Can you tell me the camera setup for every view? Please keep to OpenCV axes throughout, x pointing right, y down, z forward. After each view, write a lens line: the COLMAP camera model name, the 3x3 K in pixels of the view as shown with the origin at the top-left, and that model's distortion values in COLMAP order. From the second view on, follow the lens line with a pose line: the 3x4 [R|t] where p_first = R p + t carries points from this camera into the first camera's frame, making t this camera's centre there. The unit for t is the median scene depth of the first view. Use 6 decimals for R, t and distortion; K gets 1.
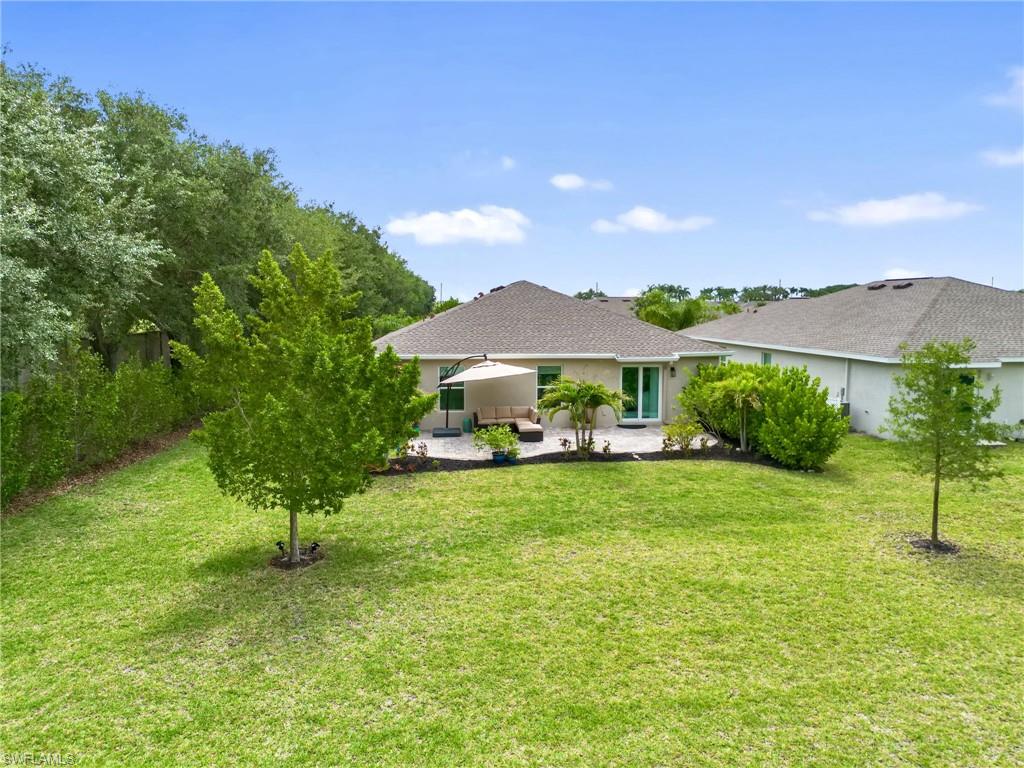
lens RADIAL K [[737.7, 0, 524.9], [0, 737.7, 381.6], [0, 0, 1]] dist [0.054223, -0.050403]
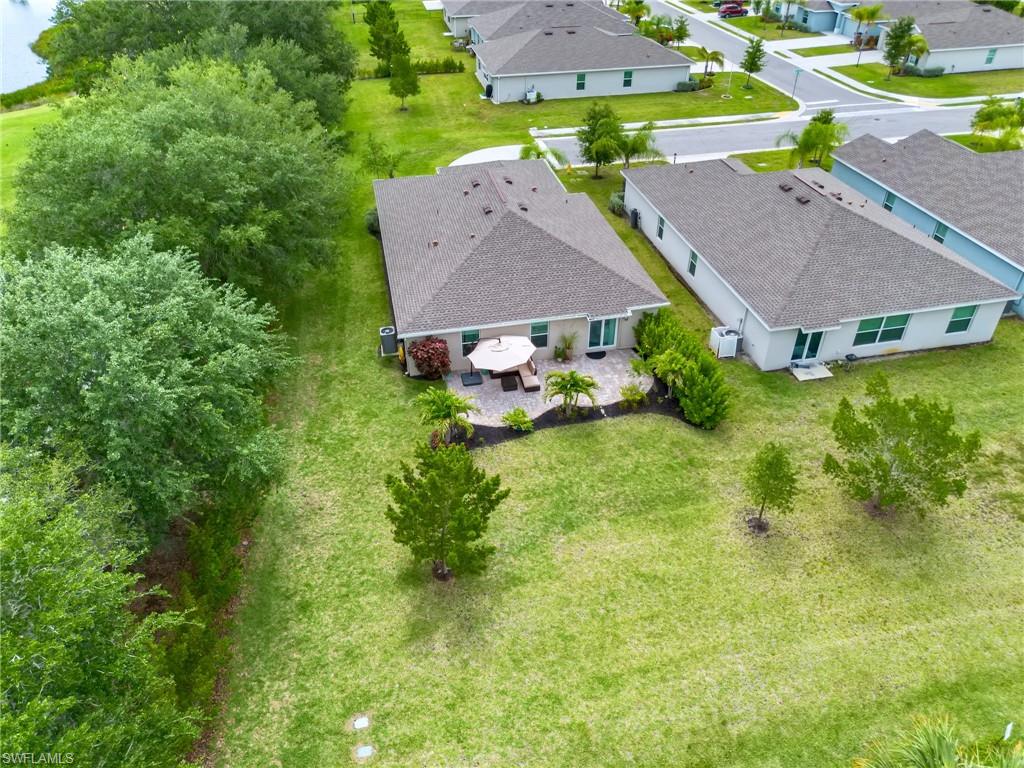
lens RADIAL K [[737.7, 0, 524.9], [0, 737.7, 381.6], [0, 0, 1]] dist [0.054223, -0.050403]
pose [[0.993729, -0.070799, 0.086550, -0.145691], [0.017501, 0.862958, 0.504972, -0.752319], [-0.110440, -0.500290, 0.858785, -0.297830]]
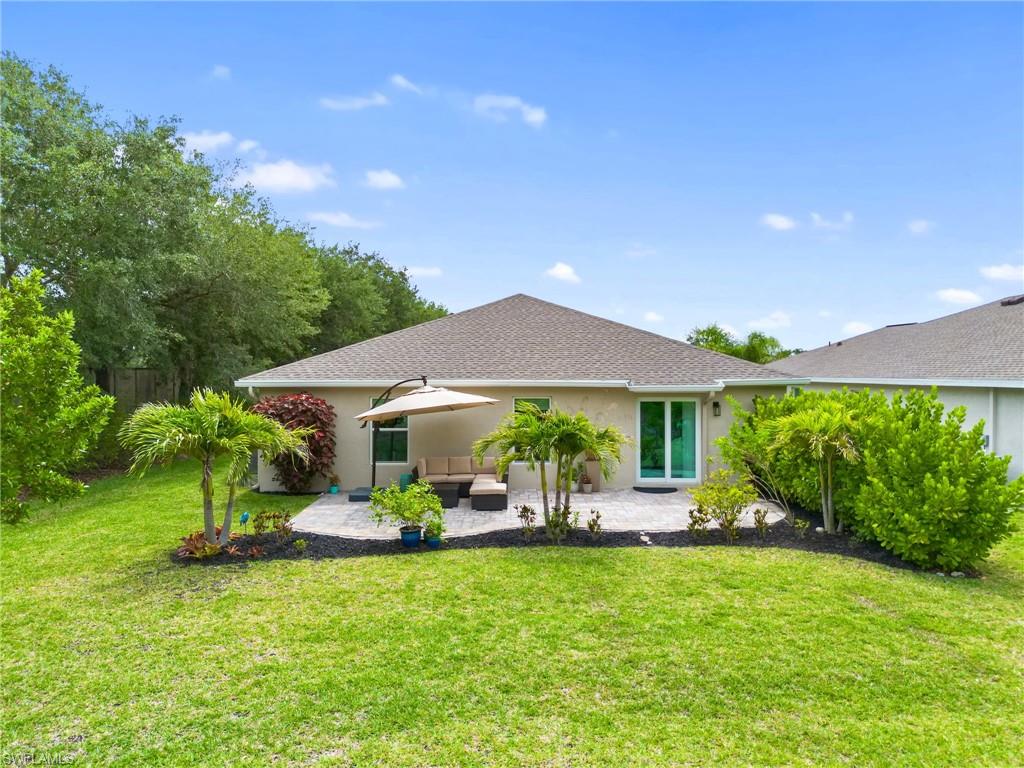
lens RADIAL K [[737.7, 0, 524.9], [0, 737.7, 381.6], [0, 0, 1]] dist [0.054223, -0.050403]
pose [[0.995175, -0.000277, -0.098115, 0.113477], [-0.008469, 0.996022, -0.088710, 0.028515], [0.097749, 0.089113, 0.991213, 0.382210]]
